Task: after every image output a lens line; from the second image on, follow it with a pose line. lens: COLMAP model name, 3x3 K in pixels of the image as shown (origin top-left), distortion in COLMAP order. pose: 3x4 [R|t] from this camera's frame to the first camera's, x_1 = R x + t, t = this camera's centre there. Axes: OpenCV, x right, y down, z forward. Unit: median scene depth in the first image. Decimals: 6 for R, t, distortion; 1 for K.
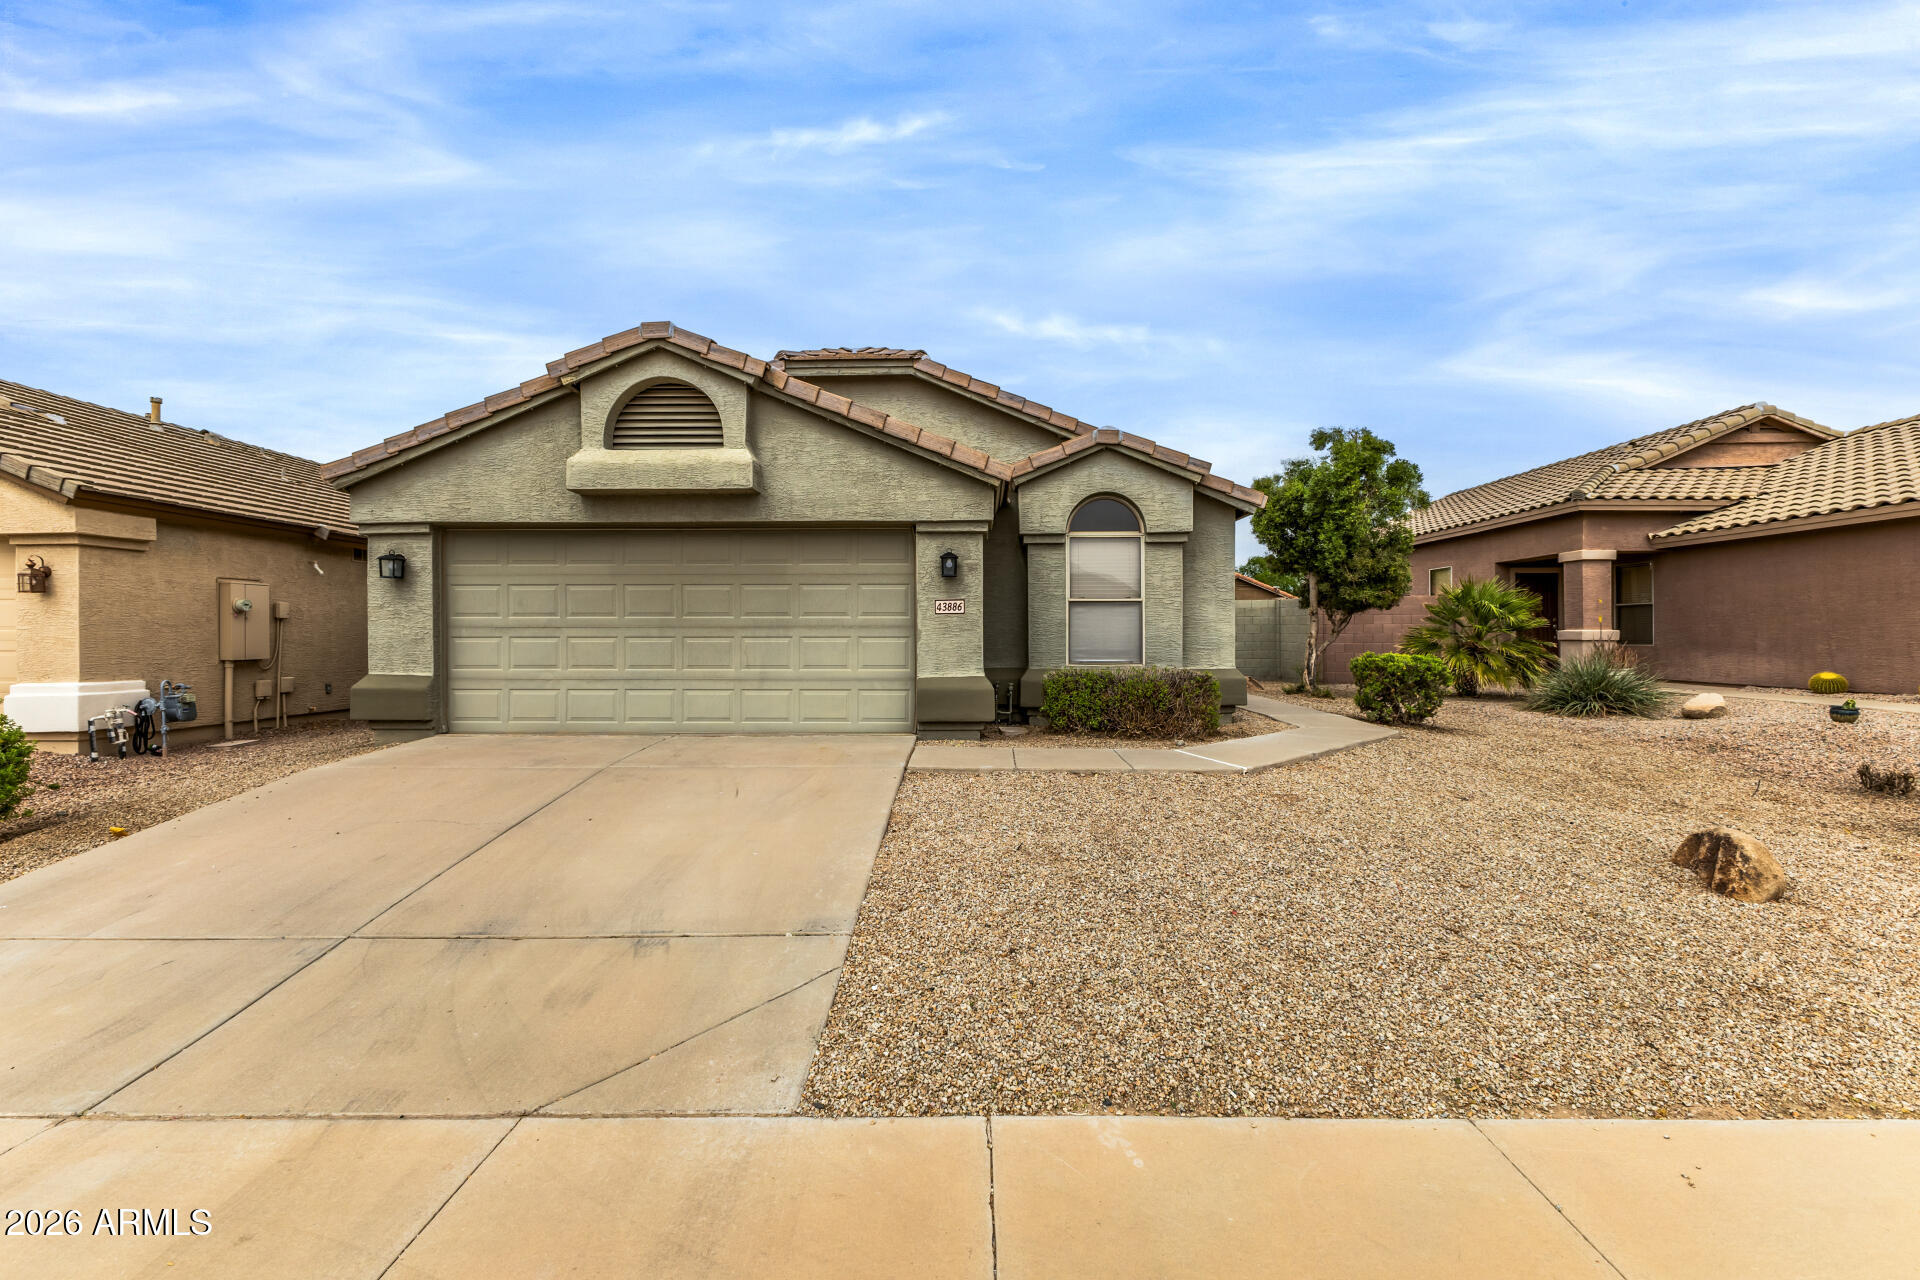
lens RADIAL K [[824.9, 0, 962.1], [0, 824.9, 634.1], [0, 0, 1]] dist [0.010961, -0.002035]
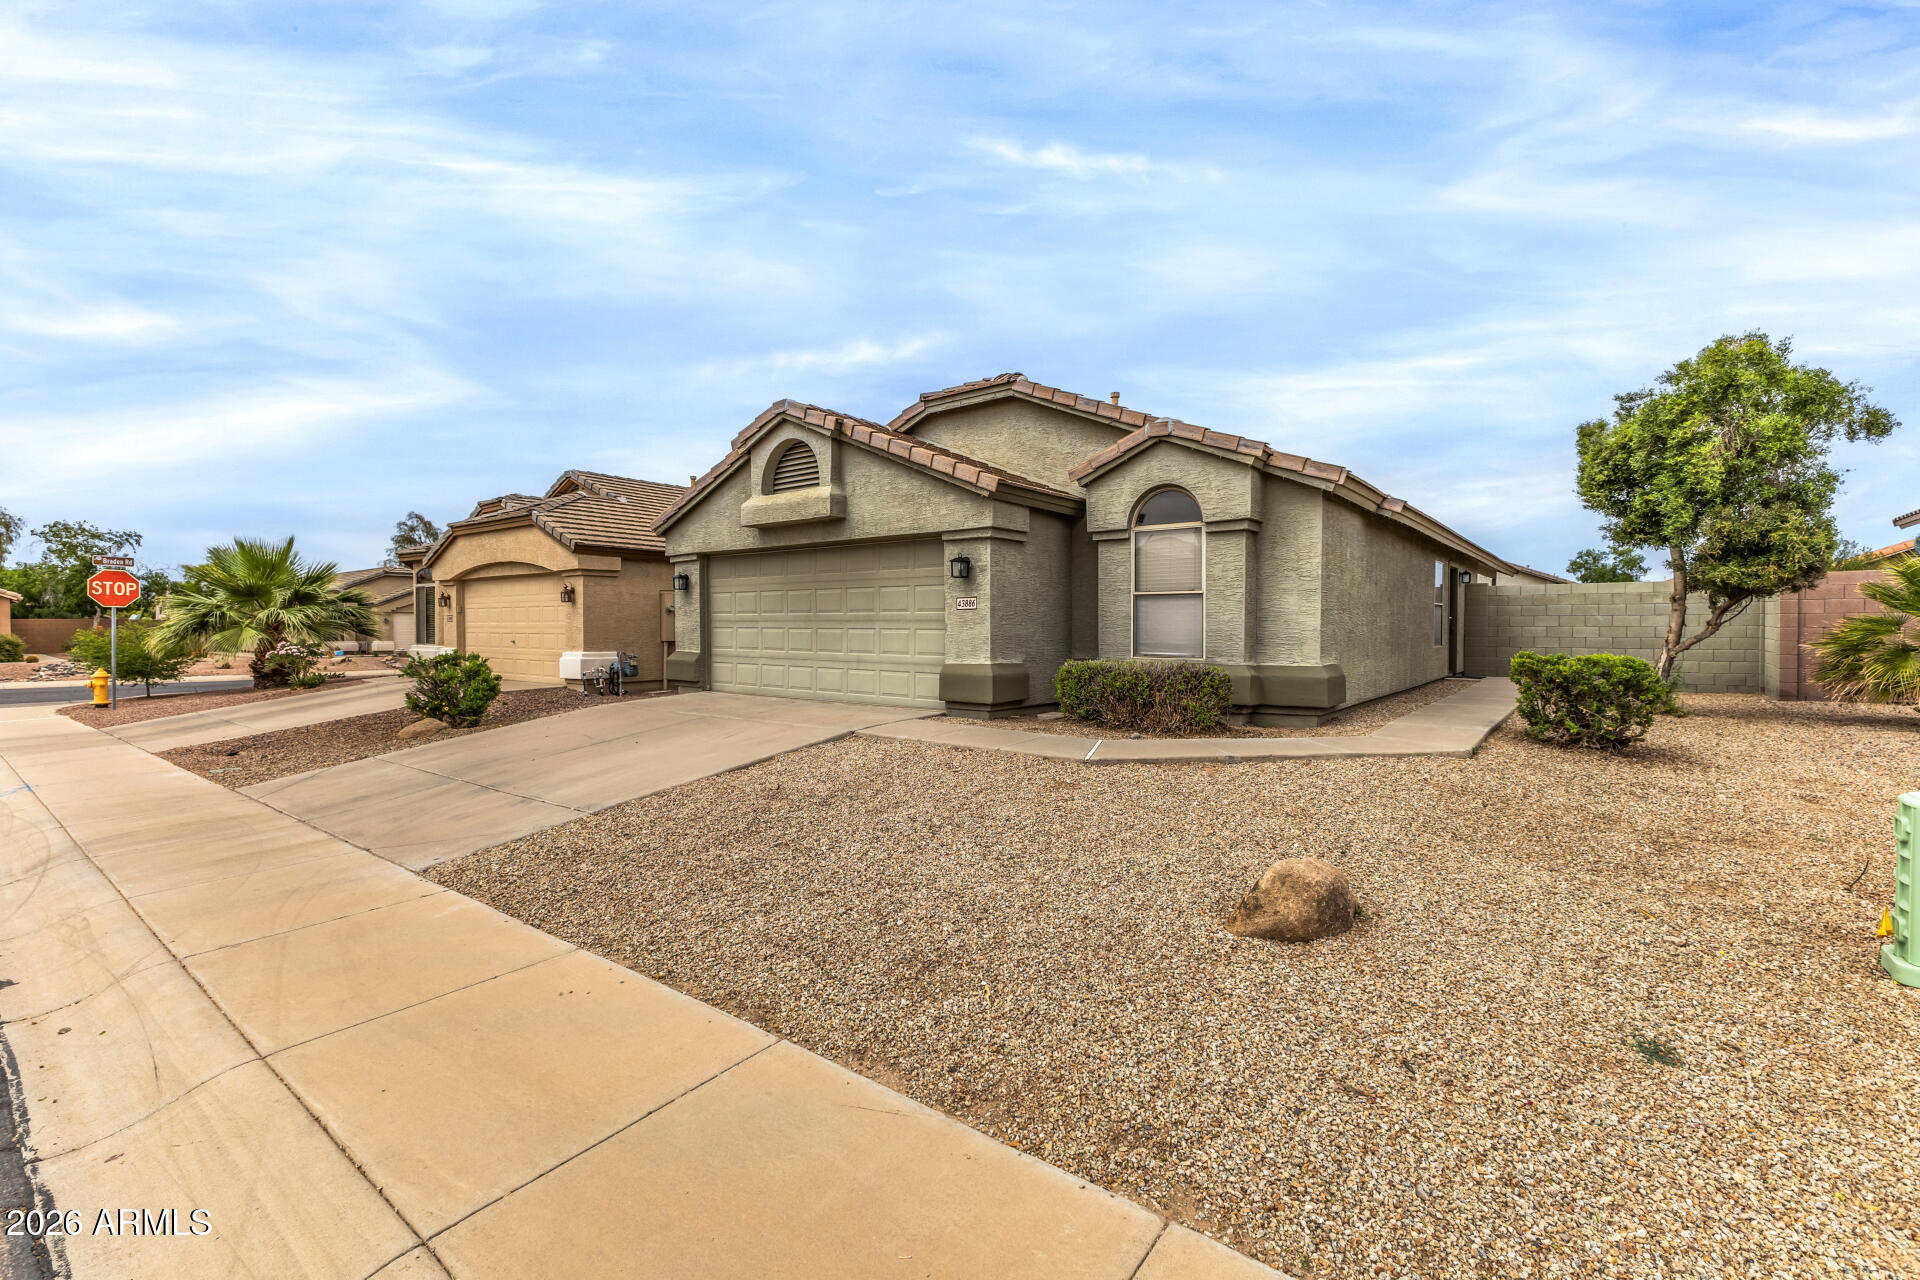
lens RADIAL K [[824.9, 0, 966.2], [0, 824.9, 636.5], [0, 0, 1]] dist [0.010961, -0.002035]
pose [[0.803220, 0.011112, -0.595579, 2.110744], [-0.001501, 0.999861, 0.016631, -0.018251], [0.595681, -0.012464, 0.803124, 0.208396]]
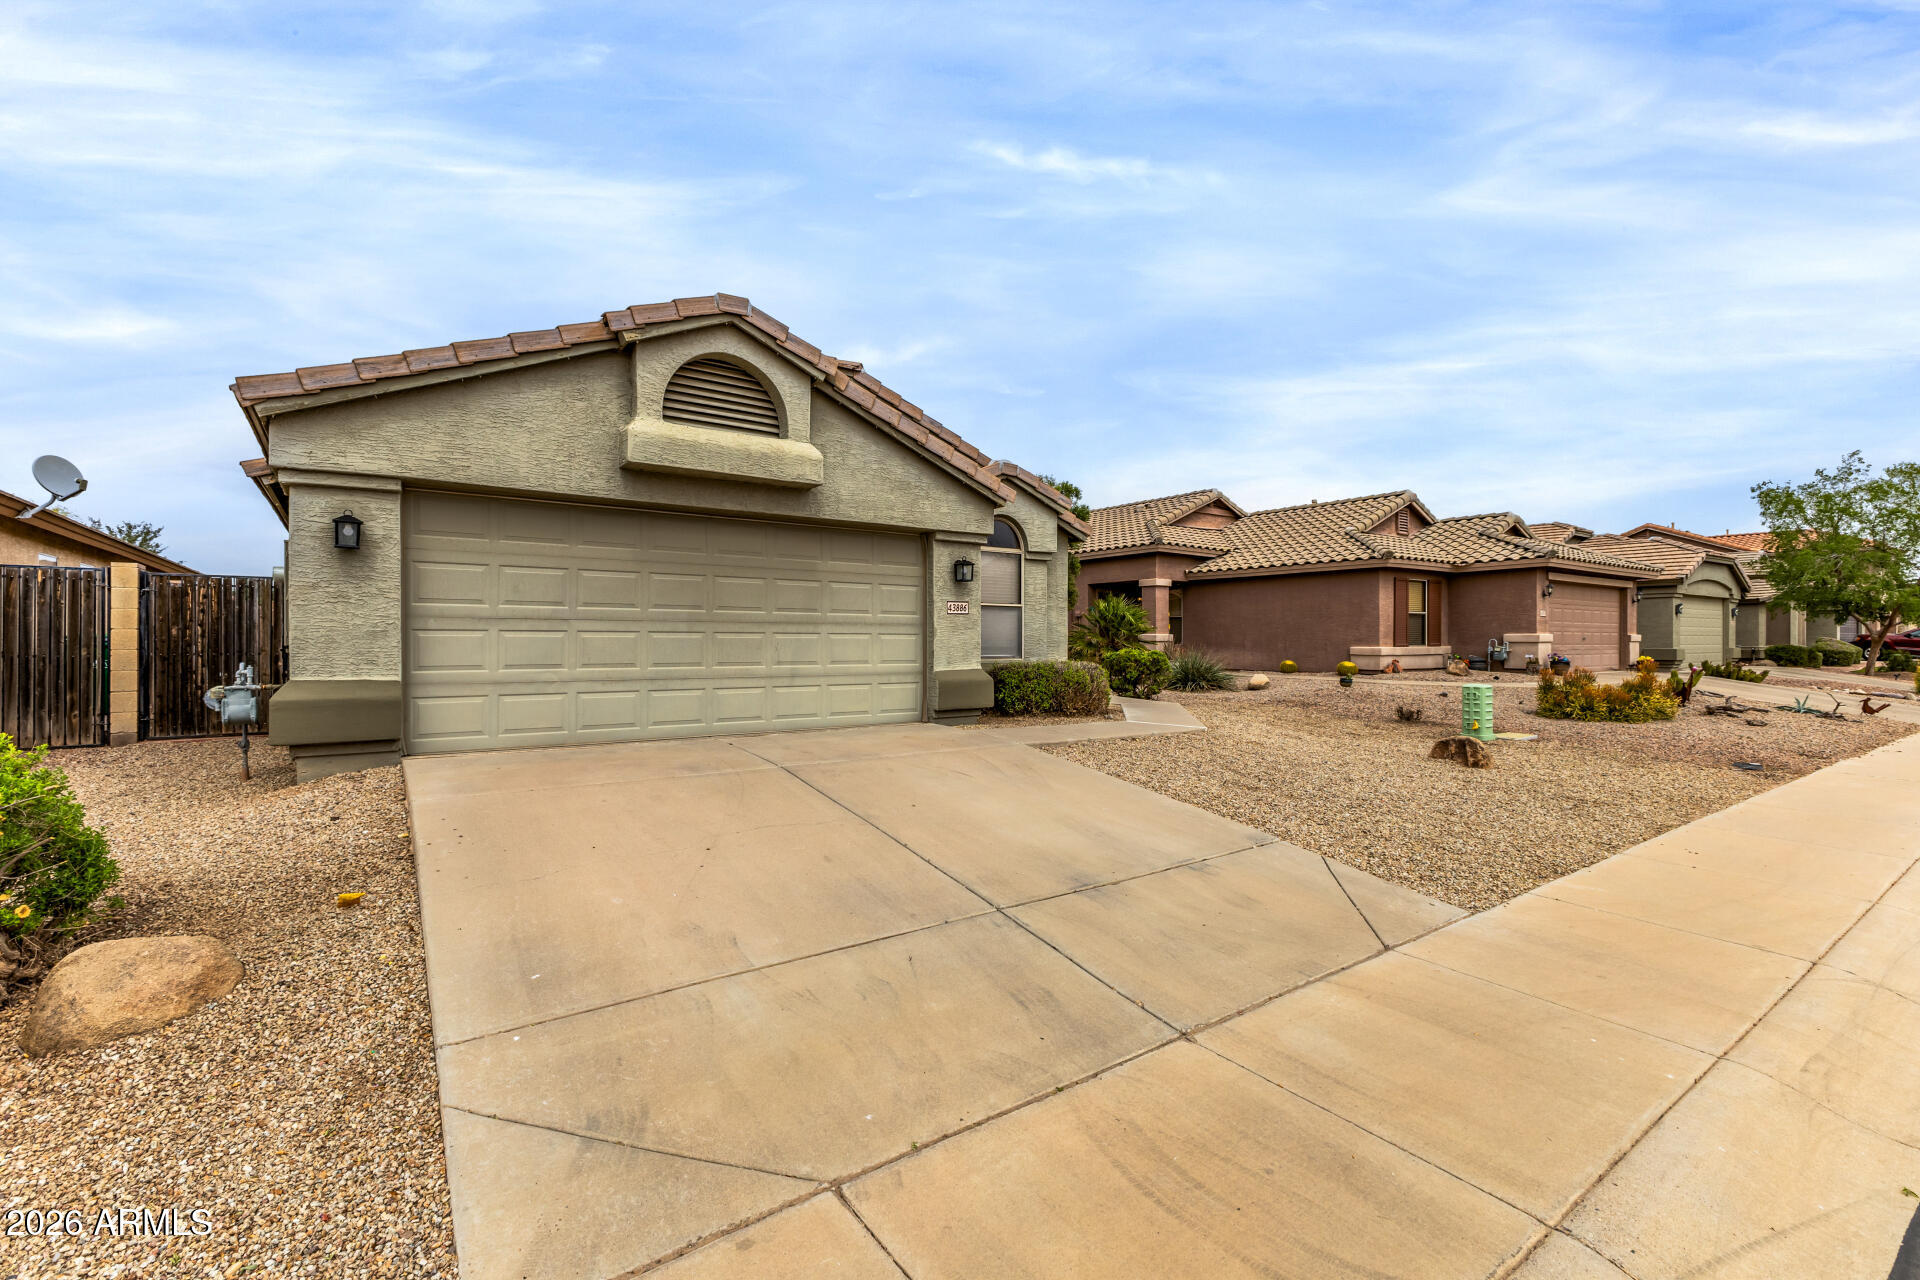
lens RADIAL K [[824.9, 0, 955.8], [0, 824.9, 639.3], [0, 0, 1]] dist [0.010961, -0.002035]
pose [[0.805693, 0.004411, 0.592317, -2.145813], [-0.005642, 0.999984, 0.000228, 0.031253], [-0.592306, -0.003525, 0.805705, 0.279957]]
